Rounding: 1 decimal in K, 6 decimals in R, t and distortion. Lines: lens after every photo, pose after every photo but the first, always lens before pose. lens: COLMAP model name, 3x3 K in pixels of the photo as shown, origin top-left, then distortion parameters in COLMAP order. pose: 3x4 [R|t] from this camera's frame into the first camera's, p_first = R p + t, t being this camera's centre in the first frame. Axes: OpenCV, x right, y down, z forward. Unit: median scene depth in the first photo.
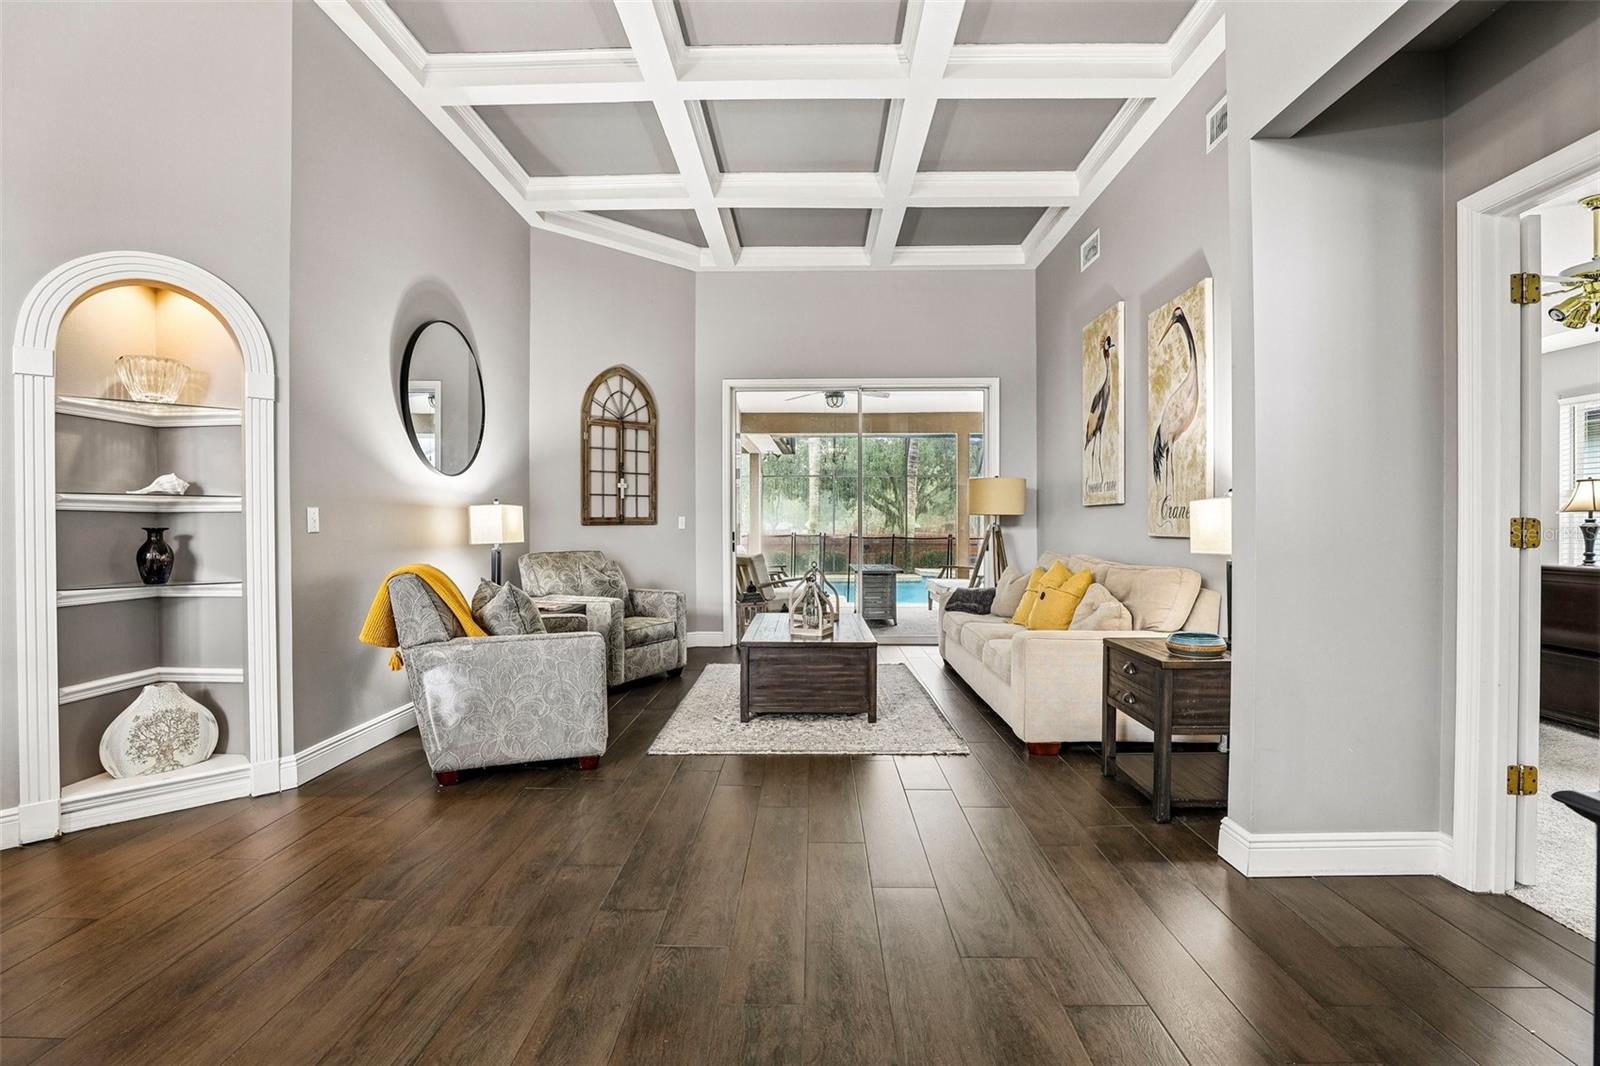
lens RADIAL K [[723.6, 0, 797.7], [0, 723.6, 528.8], [0, 0, 1]] dist [-0.037022, 0.007961]
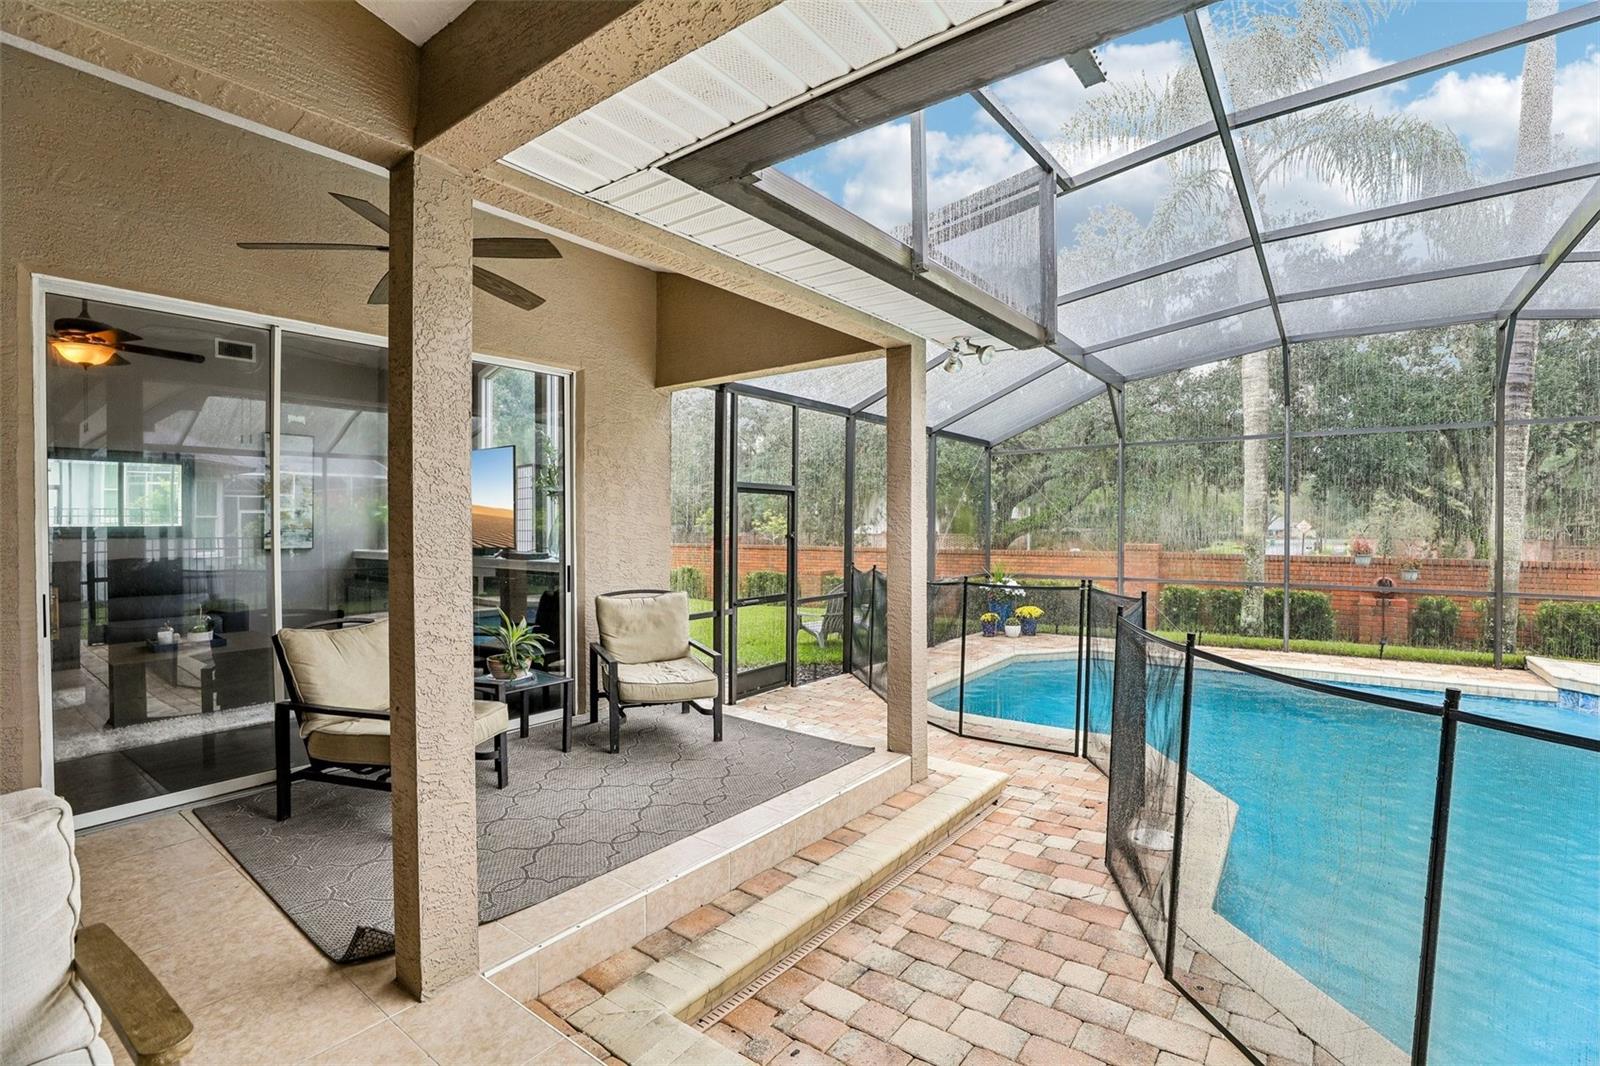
lens RADIAL K [[723.6, 0, 799.9], [0, 723.6, 535.0], [0, 0, 1]] dist [-0.037022, 0.007961]
pose [[0.815863, 0.015328, -0.578042, 0.036677], [-0.006688, 0.999832, 0.017073, -0.009699], [0.578206, -0.010063, 0.815829, 0.290195]]
